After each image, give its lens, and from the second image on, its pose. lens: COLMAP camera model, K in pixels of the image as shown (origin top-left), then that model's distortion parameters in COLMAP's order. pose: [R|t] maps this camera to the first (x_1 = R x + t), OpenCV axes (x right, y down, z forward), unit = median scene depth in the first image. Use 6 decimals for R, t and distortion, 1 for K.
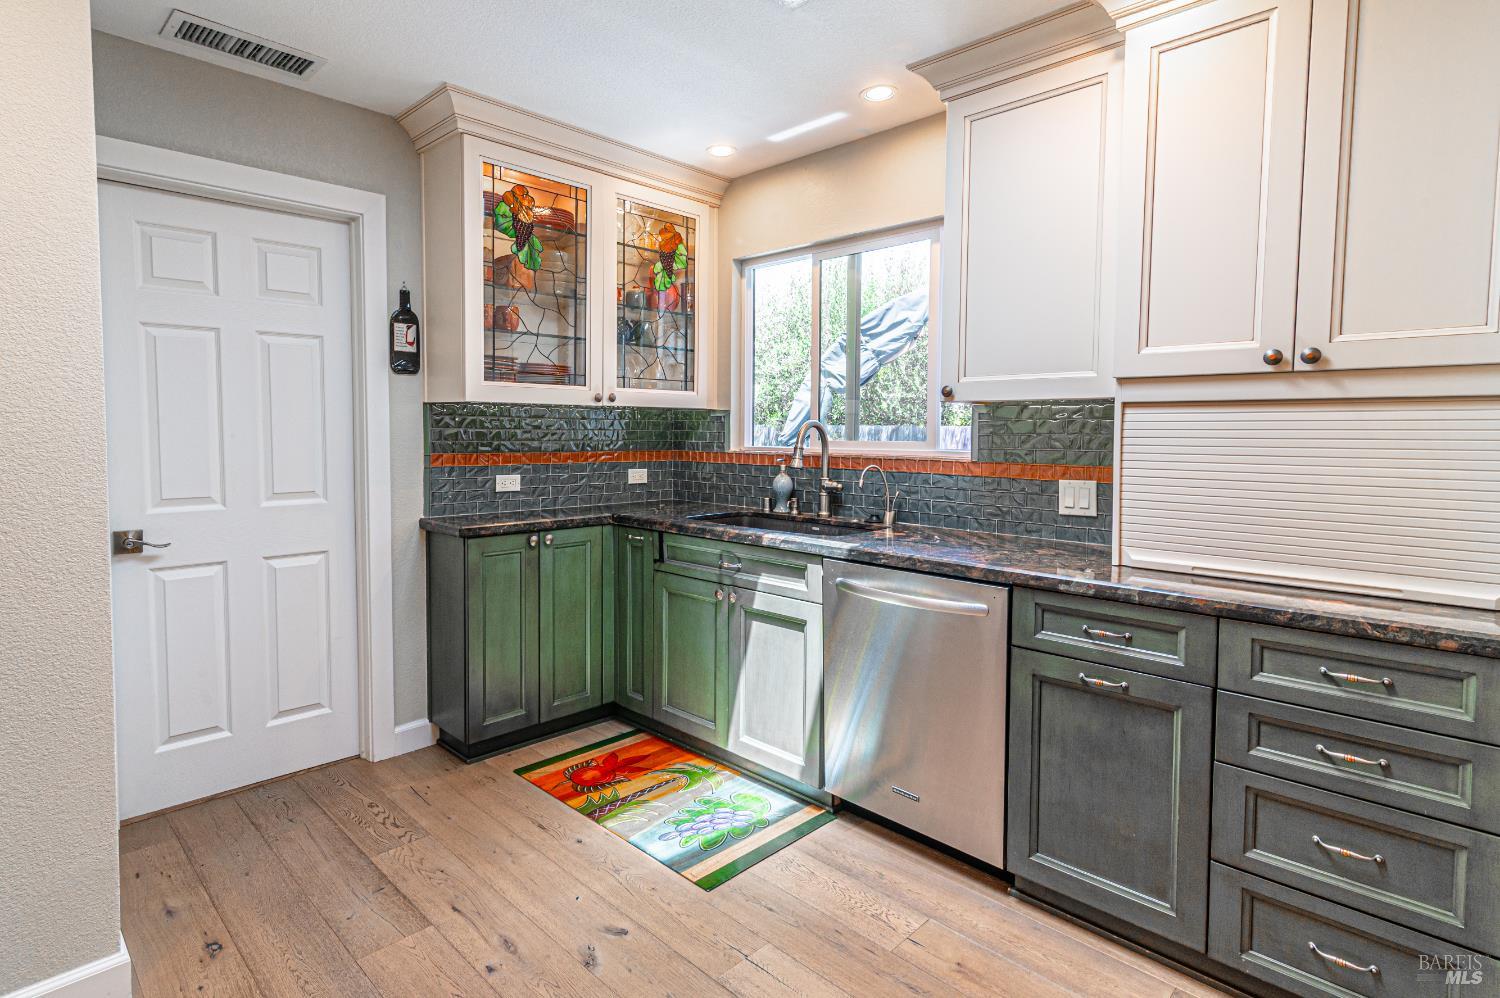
lens RADIAL K [[781.5, 0, 693.1], [0, 781.5, 468.2], [0, 0, 1]] dist [0.025744, 0.000414]
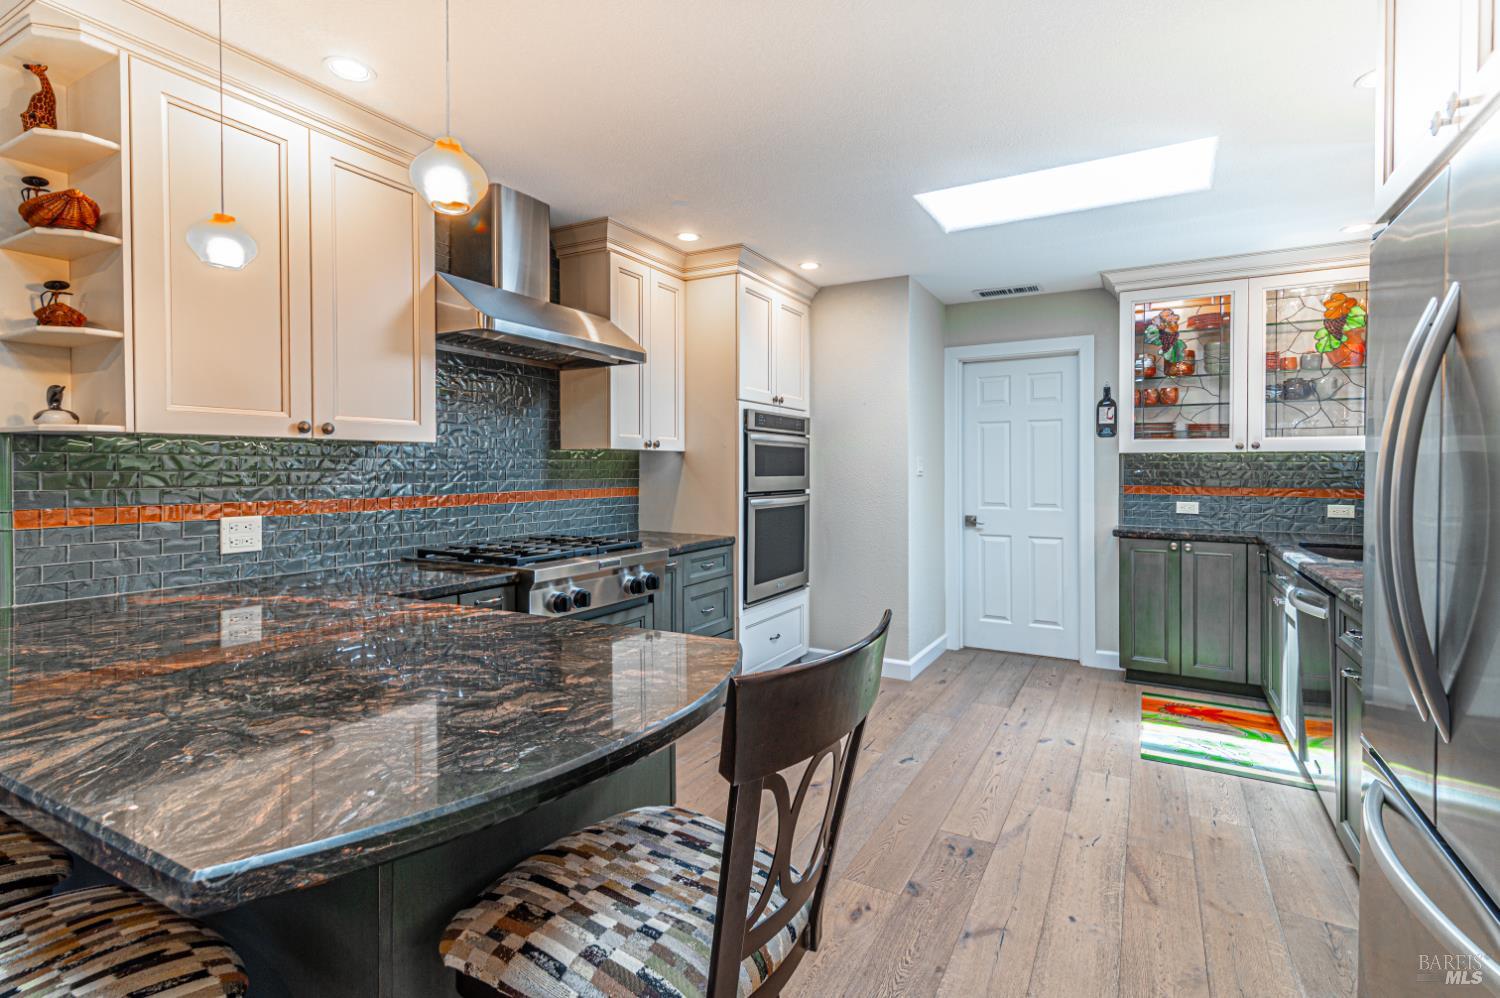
lens RADIAL K [[683.3, 0, 741.4], [0, 683.3, 475.4], [0, 0, 1]] dist [-0.012191, -0.000038]
pose [[0.275854, 0.004614, -0.961188, 0.828699], [-0.047739, 0.998820, -0.008906, 0.011132], [0.960013, 0.048342, 0.275749, -0.137829]]
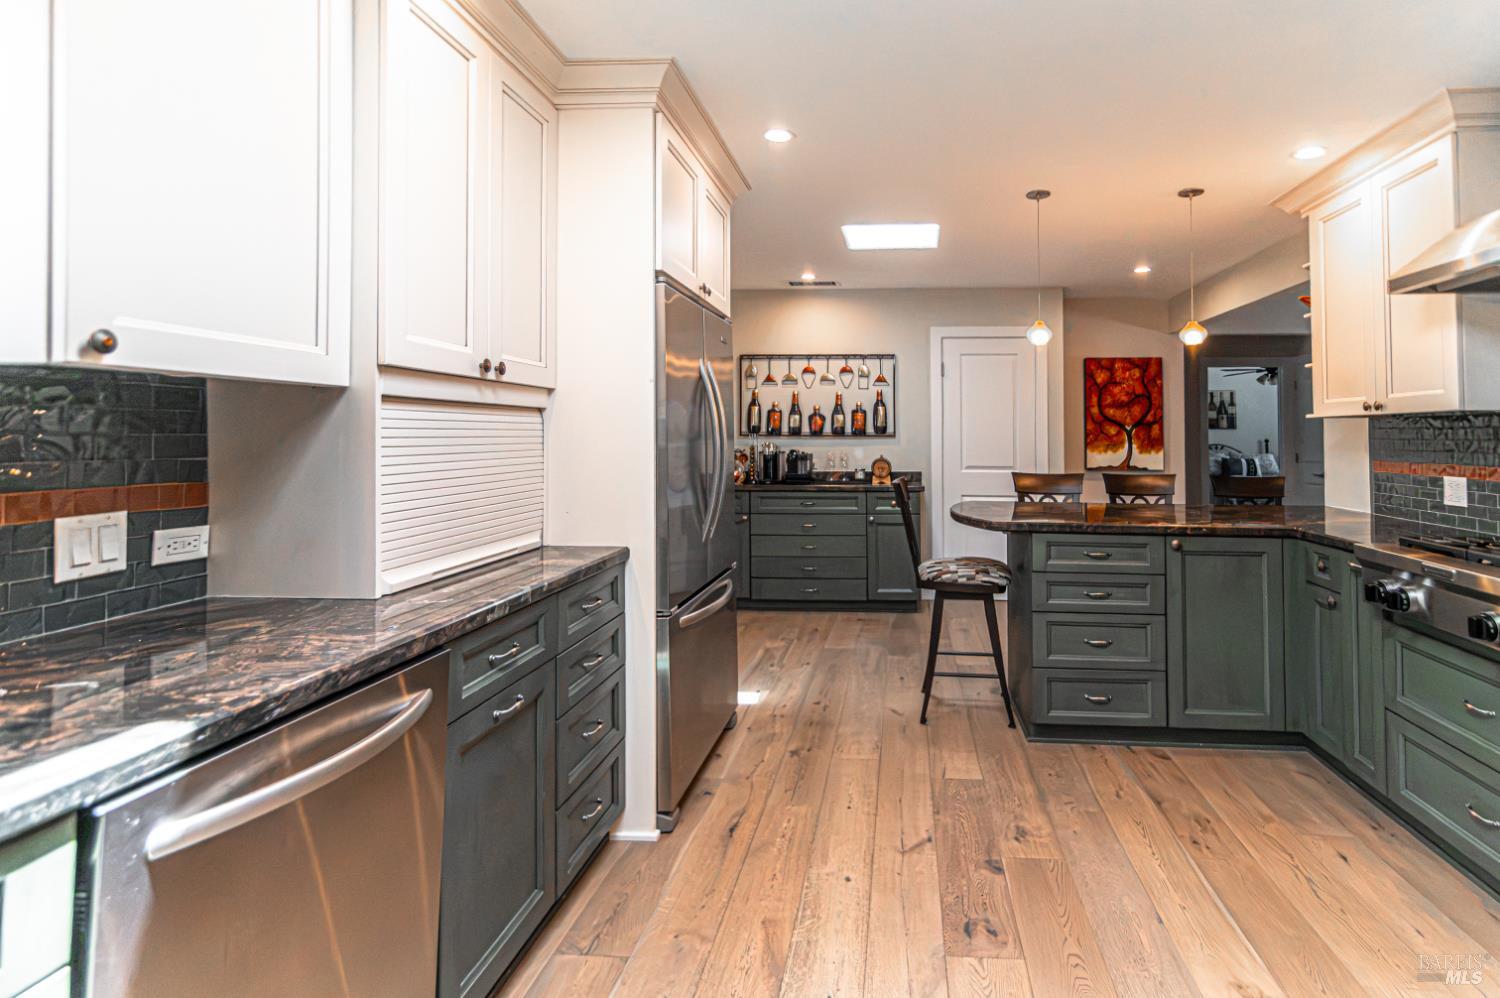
lens RADIAL K [[727.5, 0, 860.6], [0, 727.5, 414.9], [0, 0, 1]] dist [0.013226, -0.000174]
pose [[-0.687802, 0.012153, 0.725797, -0.250604], [0.027296, 0.999586, 0.009130, -0.041172], [-0.725385, 0.026091, -0.687849, 0.847213]]
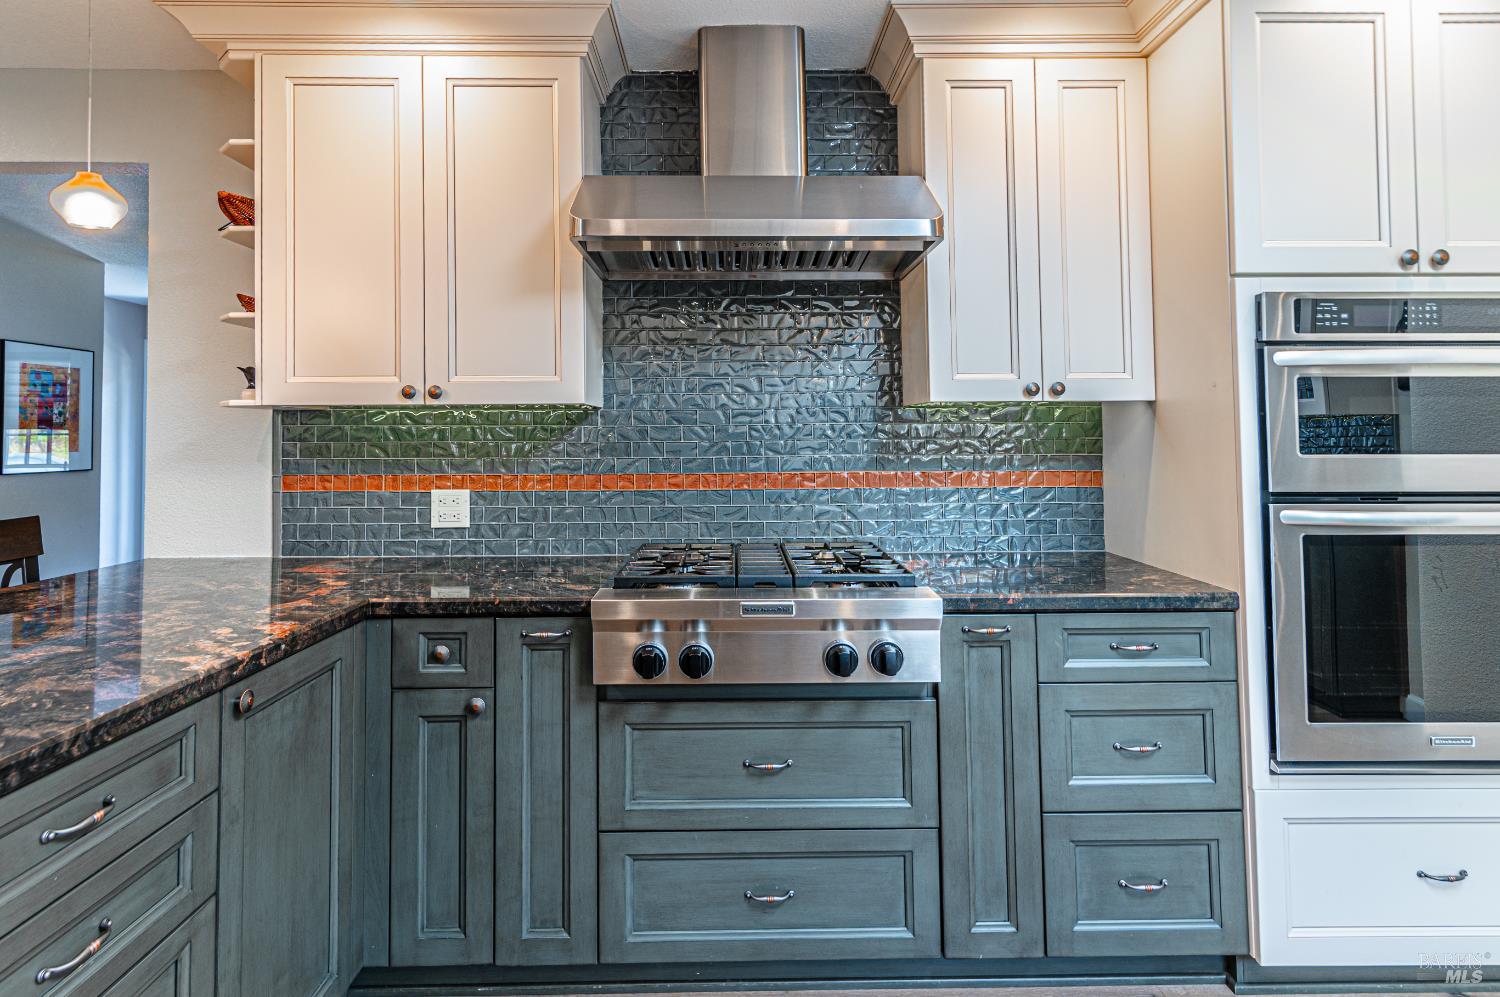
lens RADIAL K [[807.9, 0, 749.5], [0, 807.9, 404.4], [0, 0, 1]] dist [0.016232, -0.000218]
pose [[-0.677331, -0.030216, -0.735058, 0.351413], [-0.035978, 0.999321, -0.007926, -0.018022], [0.734799, 0.021077, -0.677958, 0.358659]]
